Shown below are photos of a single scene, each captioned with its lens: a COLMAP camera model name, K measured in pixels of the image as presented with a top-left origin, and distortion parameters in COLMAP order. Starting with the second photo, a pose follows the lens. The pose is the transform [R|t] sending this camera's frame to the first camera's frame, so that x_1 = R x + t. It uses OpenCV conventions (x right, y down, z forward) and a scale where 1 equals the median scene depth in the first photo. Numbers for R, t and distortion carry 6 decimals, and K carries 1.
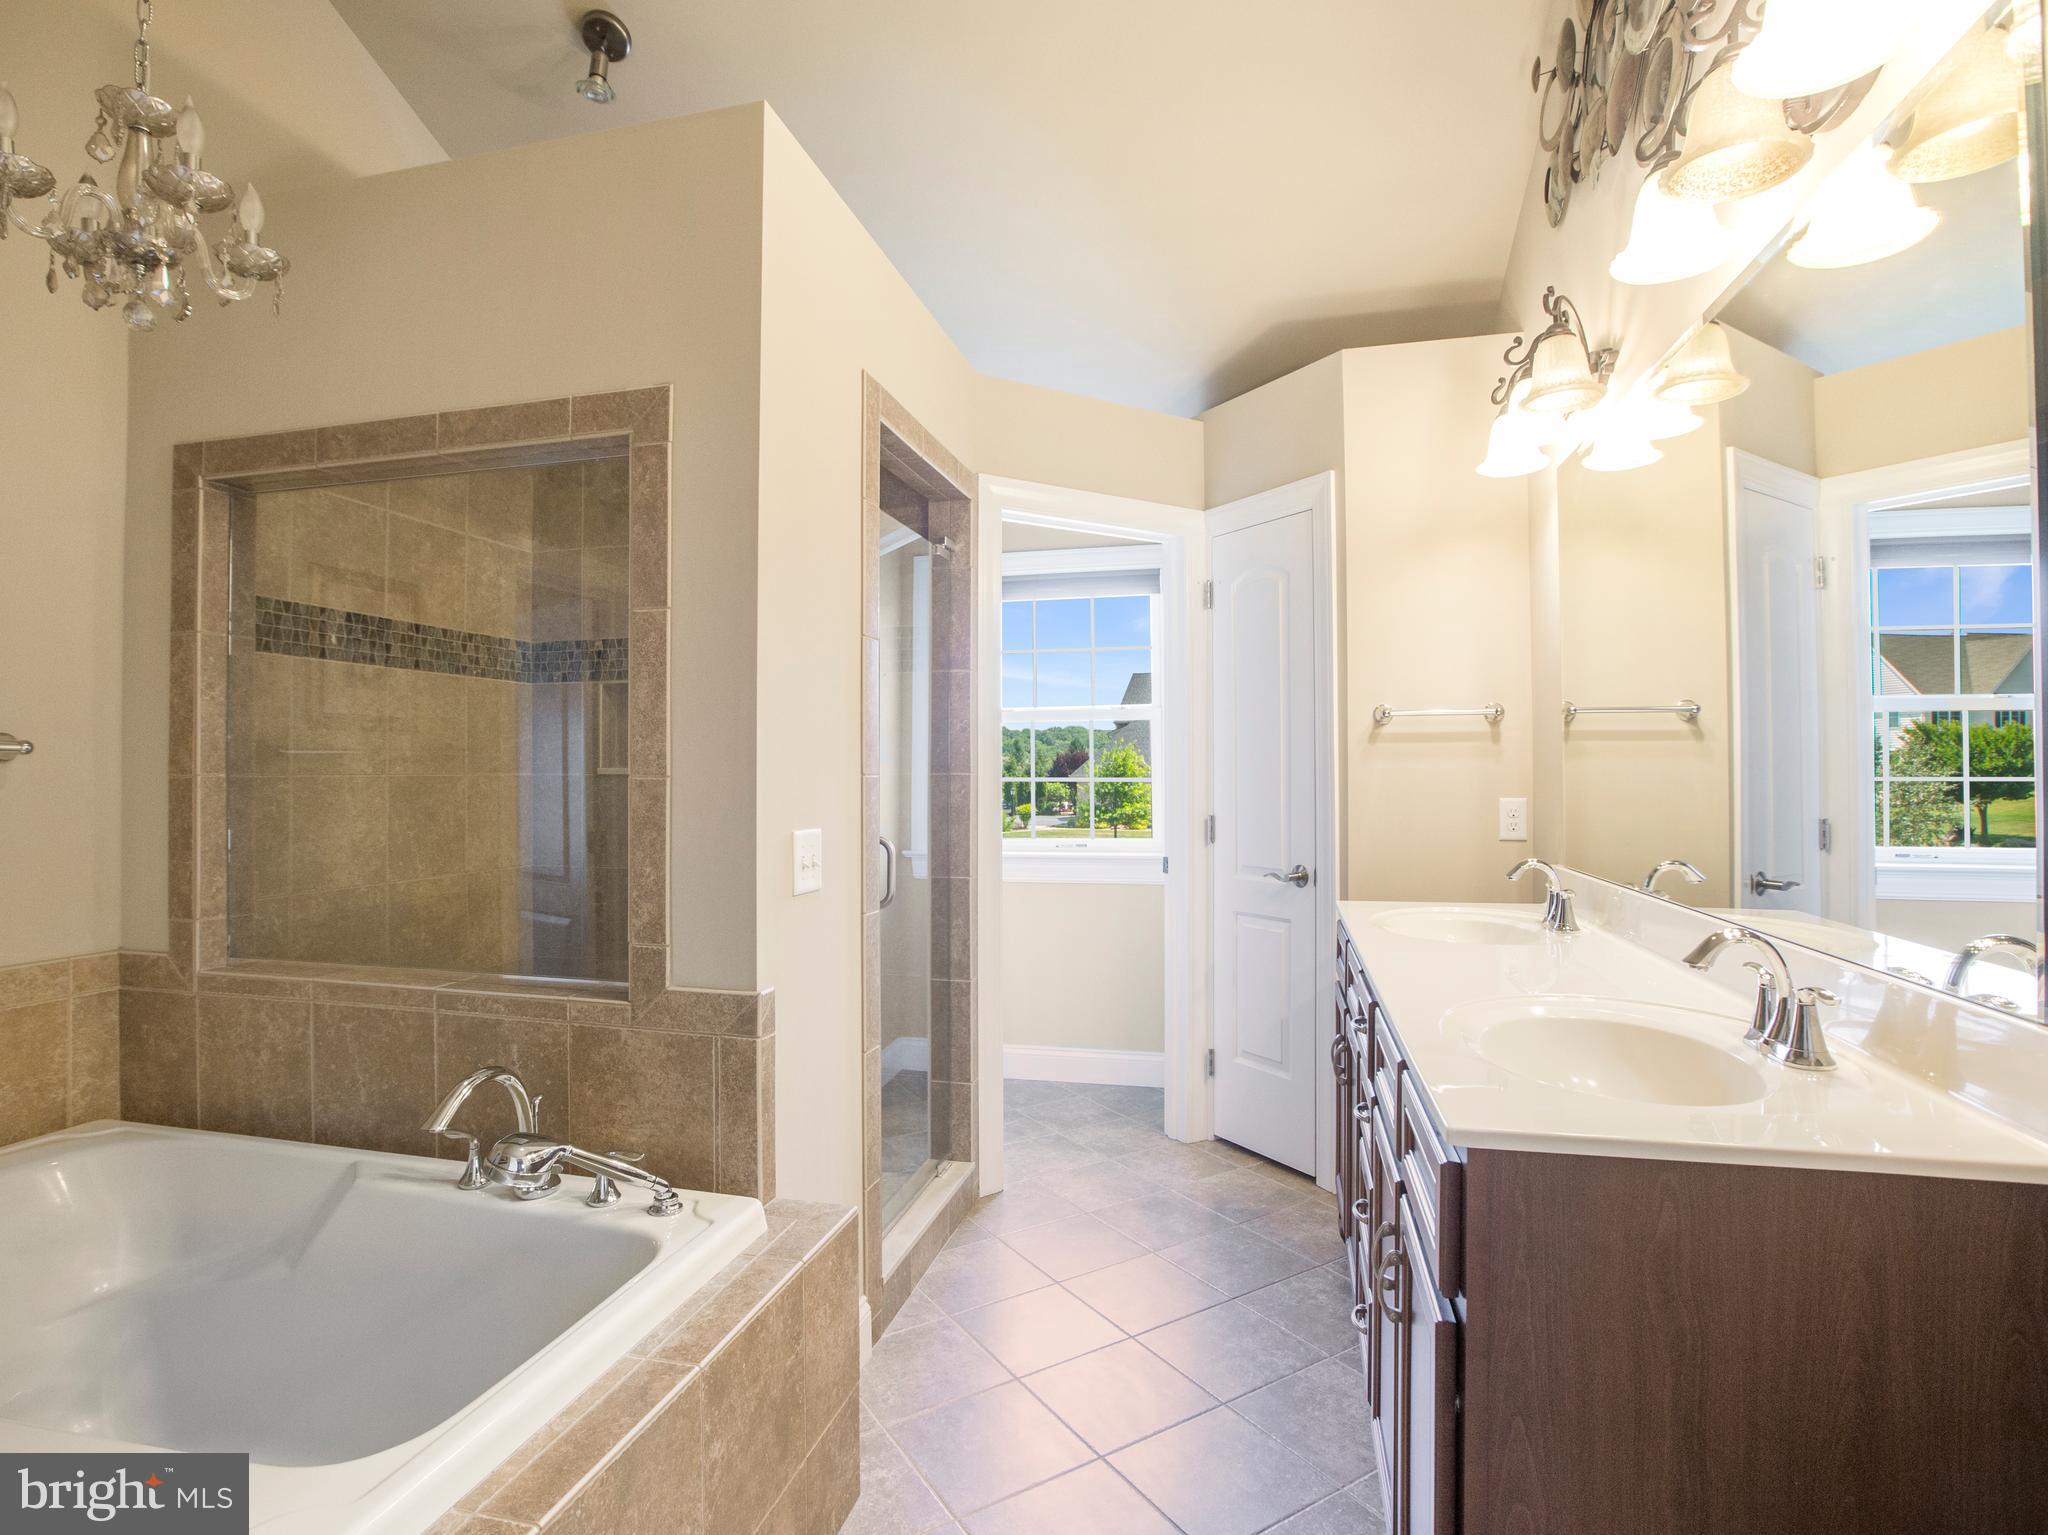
lens RADIAL K [[1054.0, 0, 1016.2], [0, 1054.0, 754.2], [0, 0, 1]] dist [-0.063887, 0.029492]
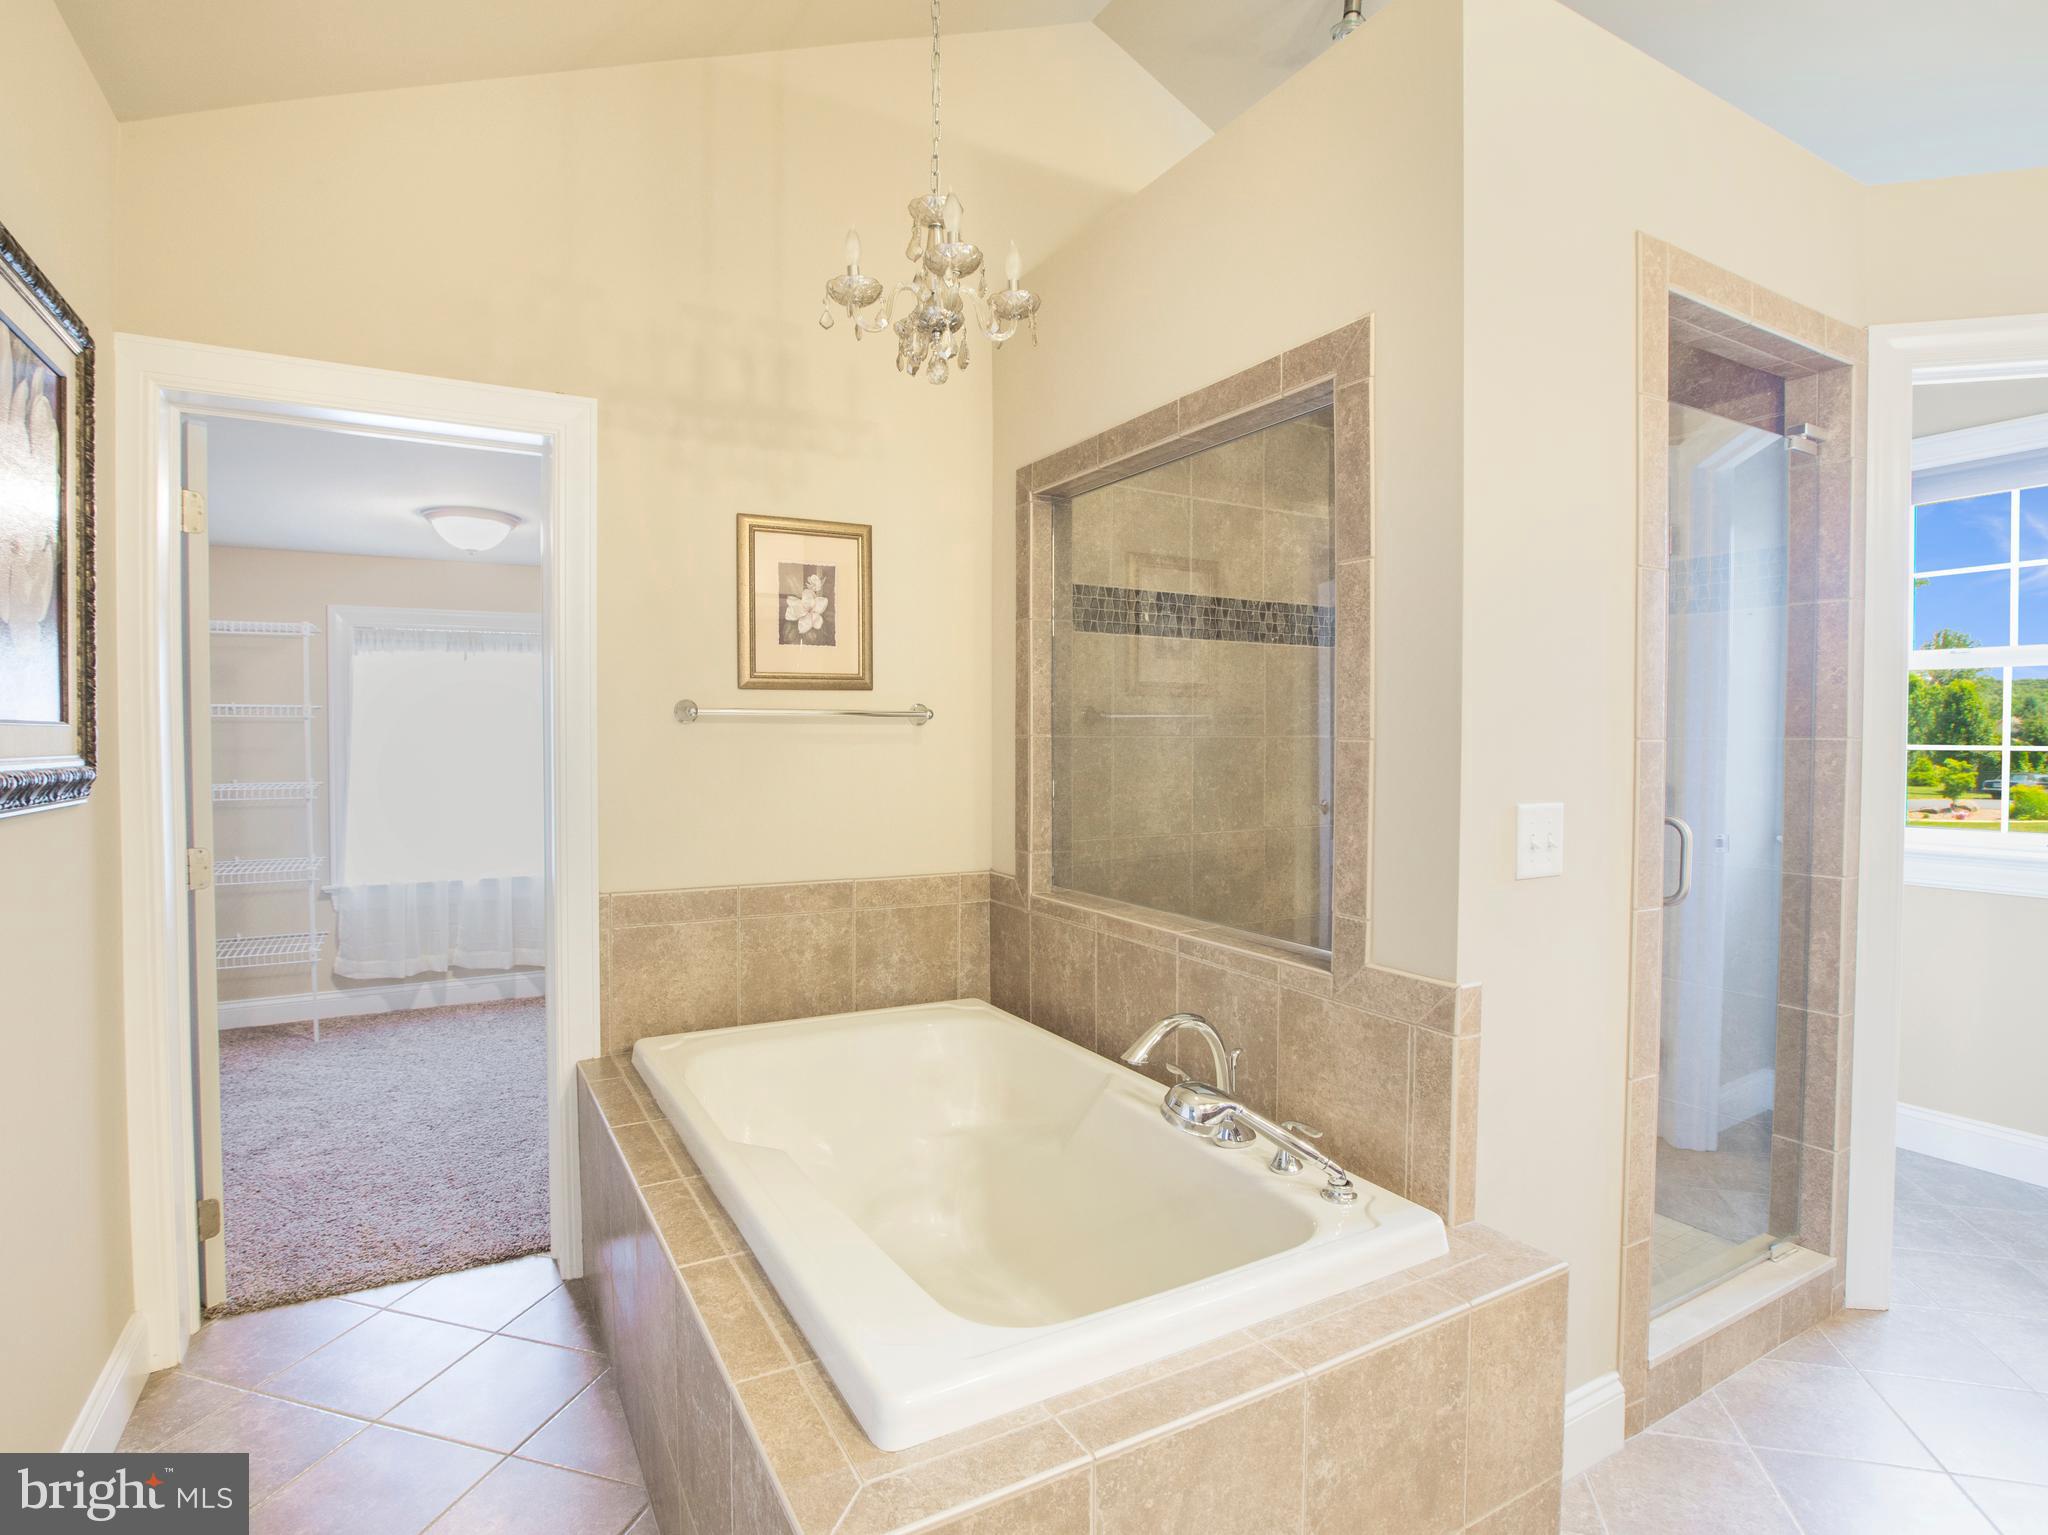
lens RADIAL K [[1054.0, 0, 1016.2], [0, 1054.0, 754.2], [0, 0, 1]] dist [-0.063887, 0.029492]
pose [[0.688494, 0.017815, -0.725023, 0.112178], [0.008088, 0.999447, 0.032239, 0.001869], [0.725197, -0.028061, 0.687969, 0.116611]]
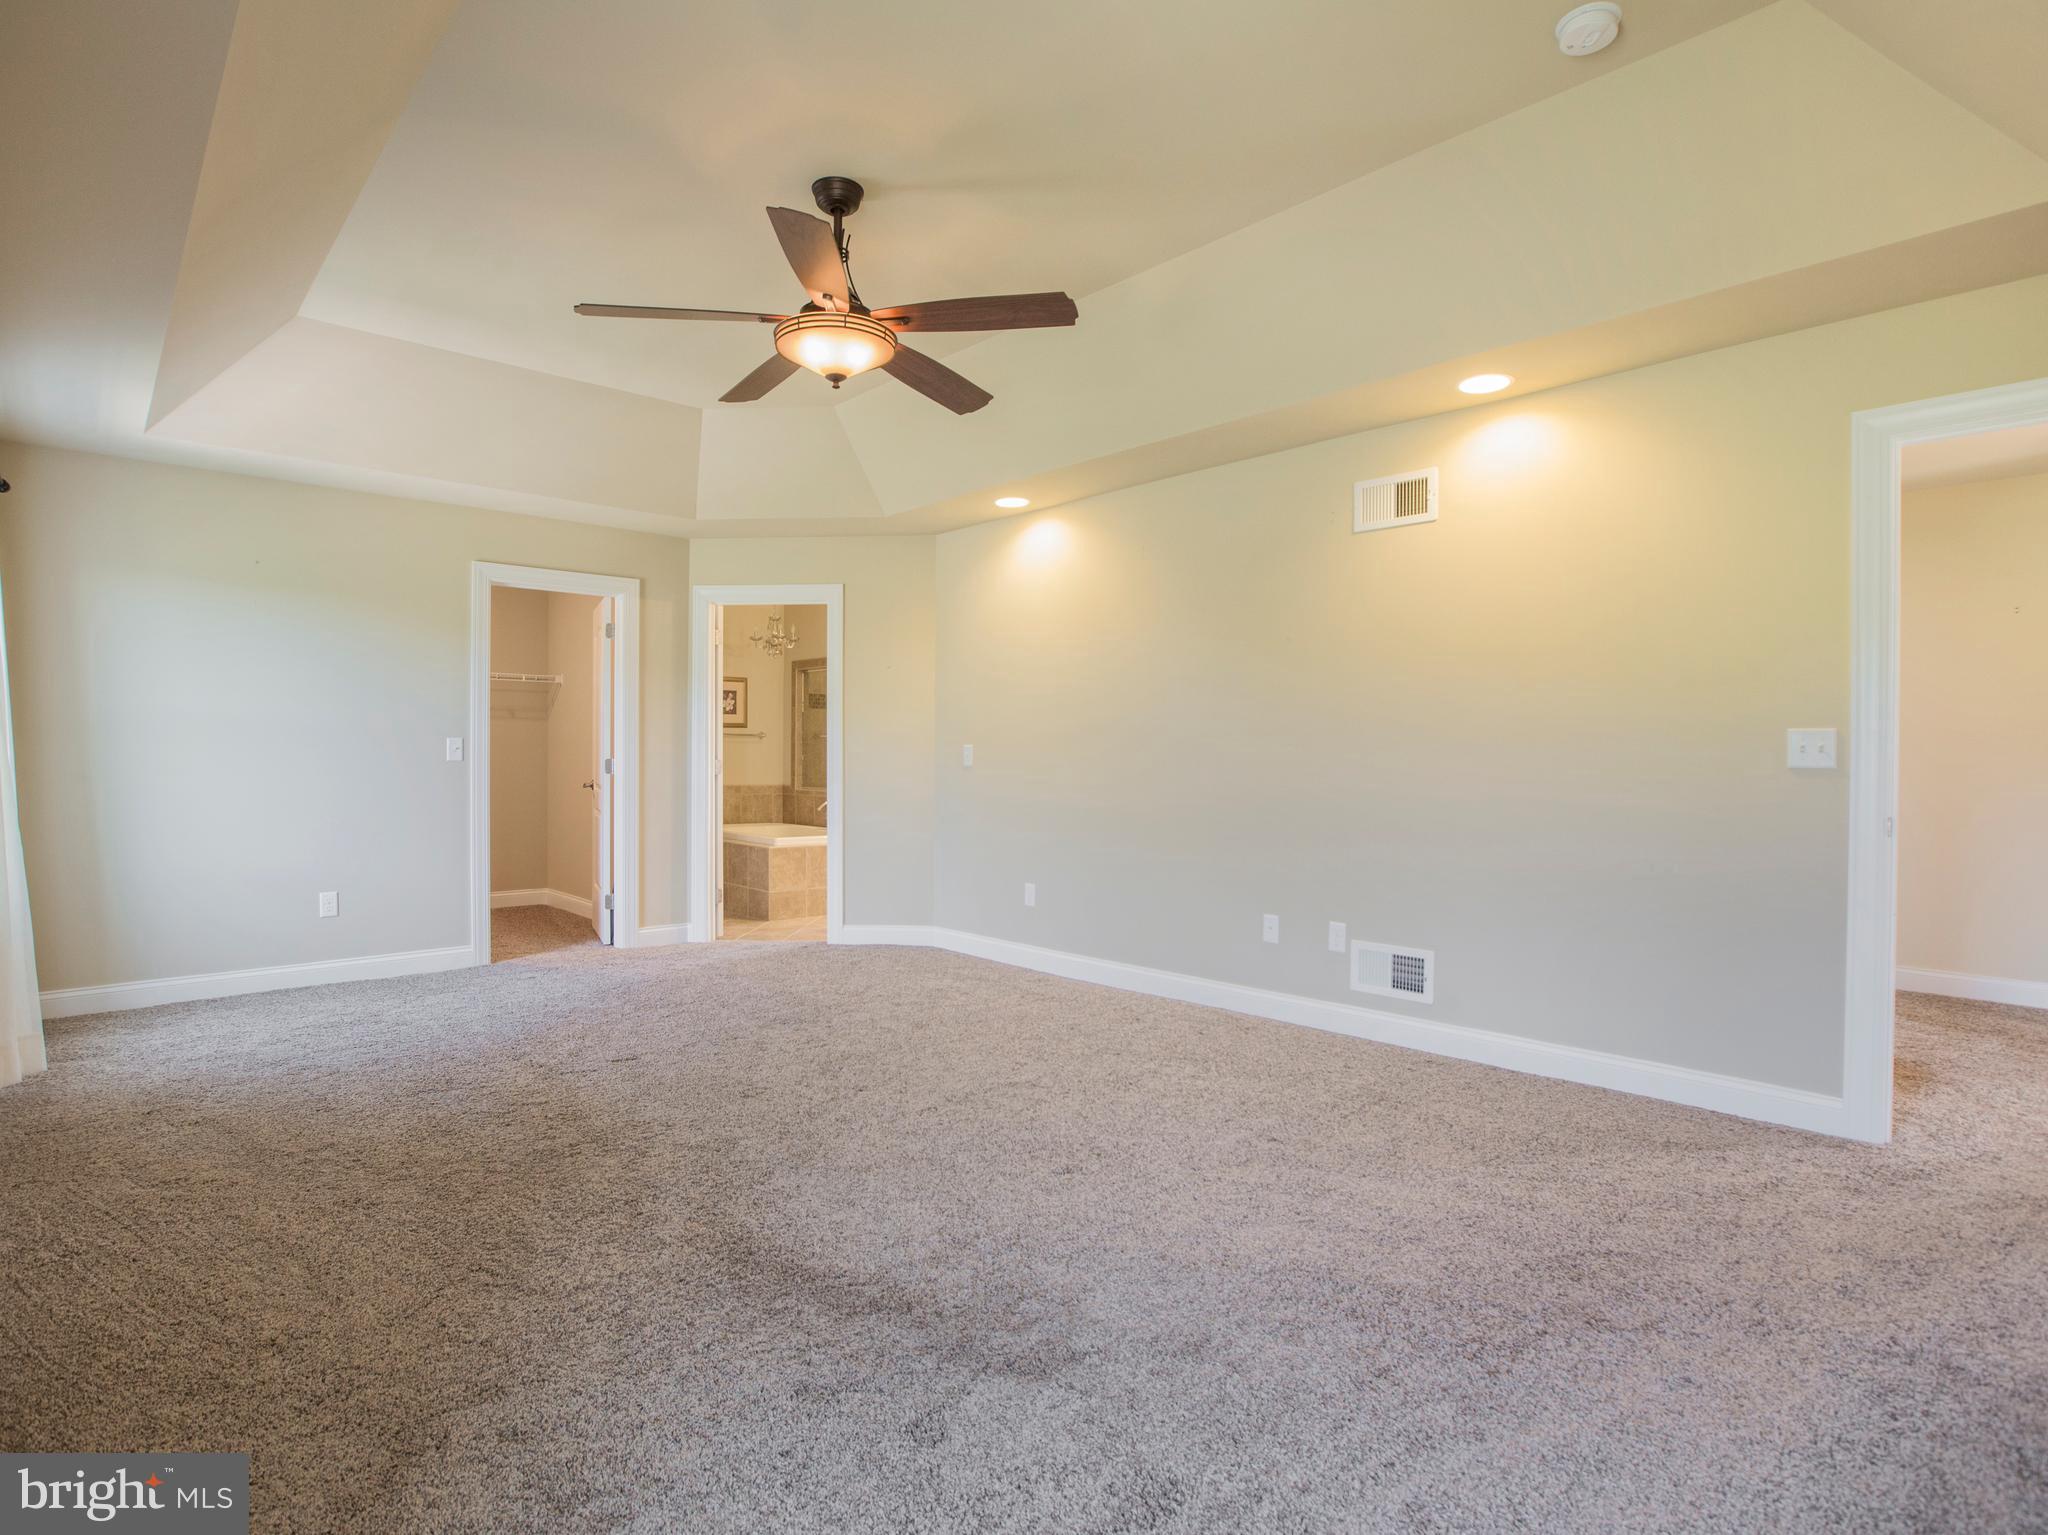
lens RADIAL K [[1054.0, 0, 1016.2], [0, 1054.0, 754.2], [0, 0, 1]] dist [-0.063887, 0.029492]
pose [[0.834583, 0.011383, -0.550764, 2.346643], [-0.001882, 0.999840, 0.017812, -0.007665], [0.550879, -0.013829, 0.834471, -2.111968]]
